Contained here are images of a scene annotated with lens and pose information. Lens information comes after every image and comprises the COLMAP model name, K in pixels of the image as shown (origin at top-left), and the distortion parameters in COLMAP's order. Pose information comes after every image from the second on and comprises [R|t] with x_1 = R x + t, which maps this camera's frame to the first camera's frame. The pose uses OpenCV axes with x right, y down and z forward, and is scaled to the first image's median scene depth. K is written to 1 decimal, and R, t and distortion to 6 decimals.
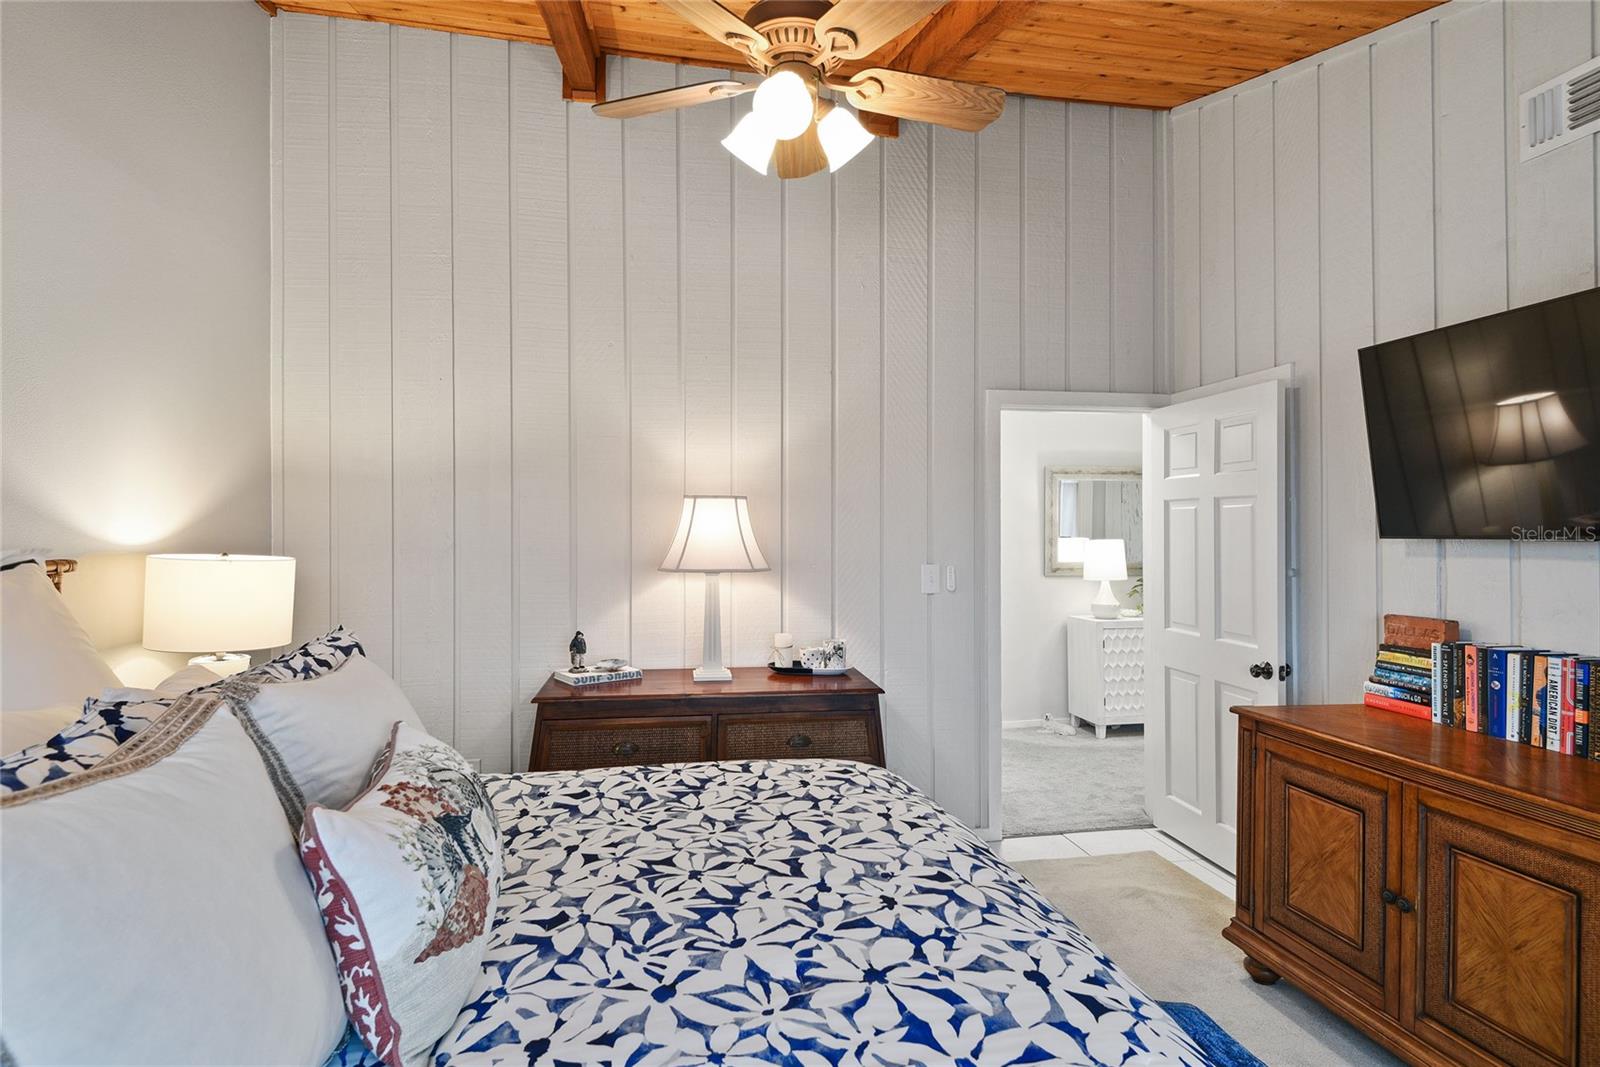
lens RADIAL K [[817.0, 0, 799.2], [0, 817.0, 526.9], [0, 0, 1]] dist [0.002342, -0.017246]
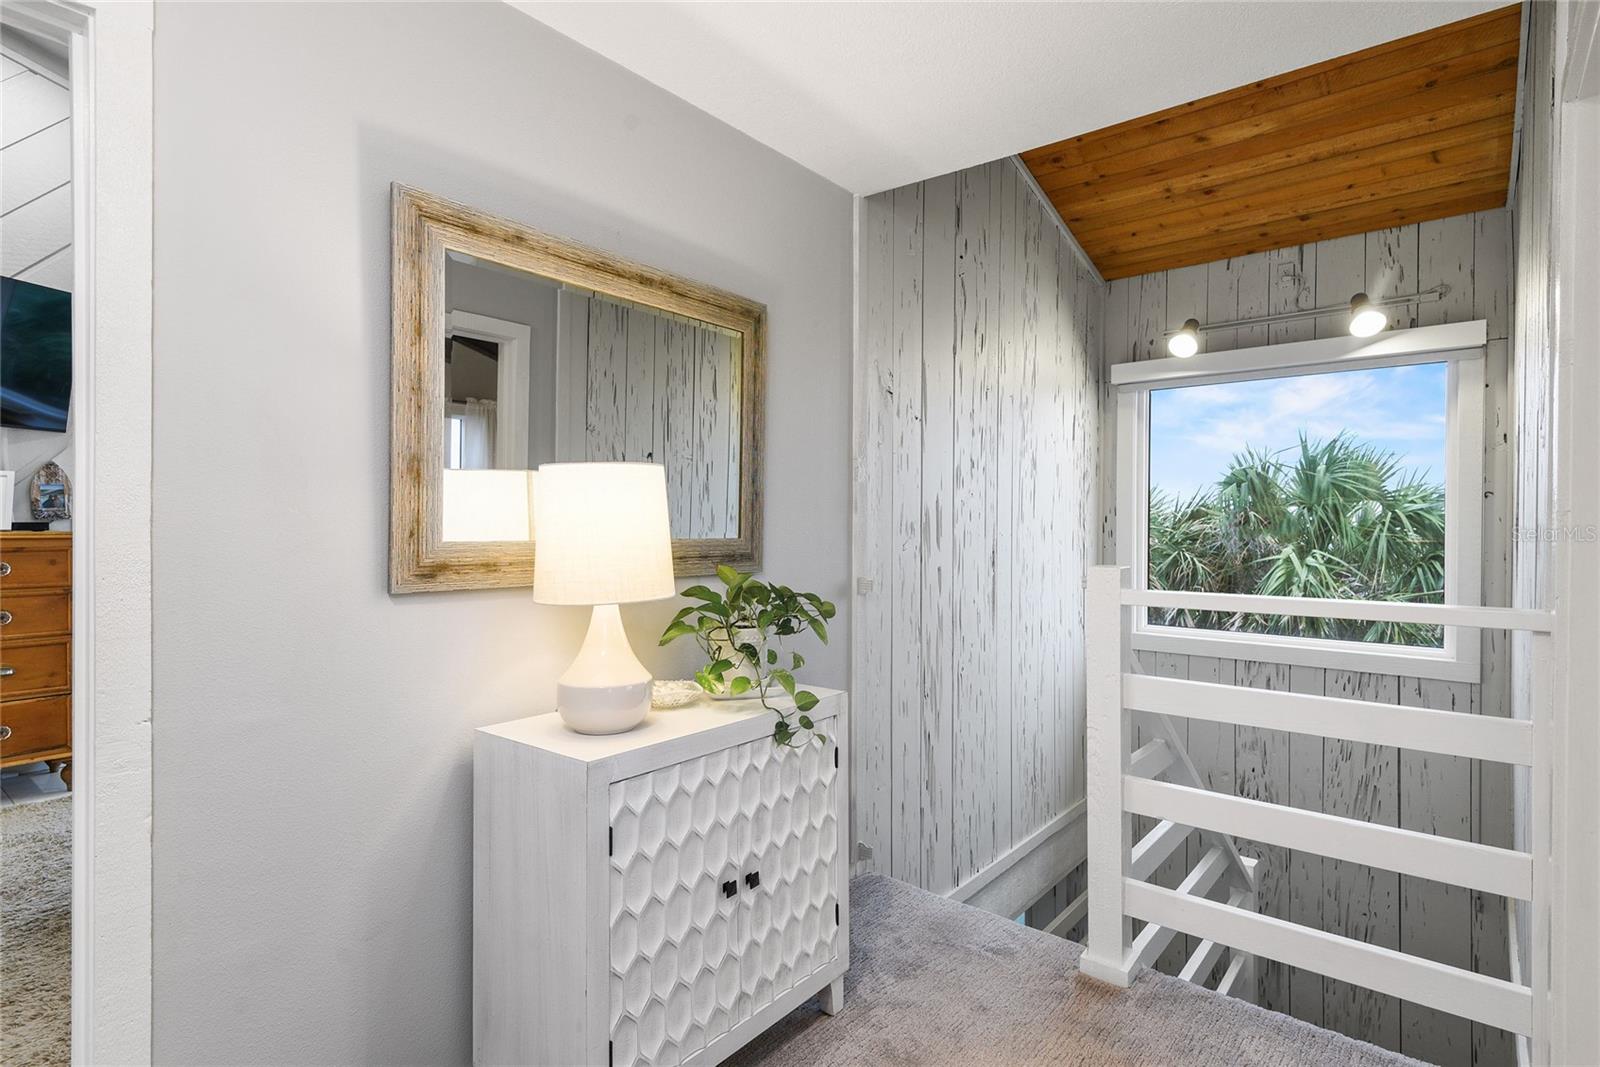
lens RADIAL K [[817.0, 0, 790.8], [0, 817.0, 542.9], [0, 0, 1]] dist [0.002342, -0.017246]
pose [[0.770723, 0.005573, 0.637146, 0.239442], [-0.008072, 0.999967, 0.001018, 0.043548], [-0.637120, -0.005927, 0.770742, 0.733482]]
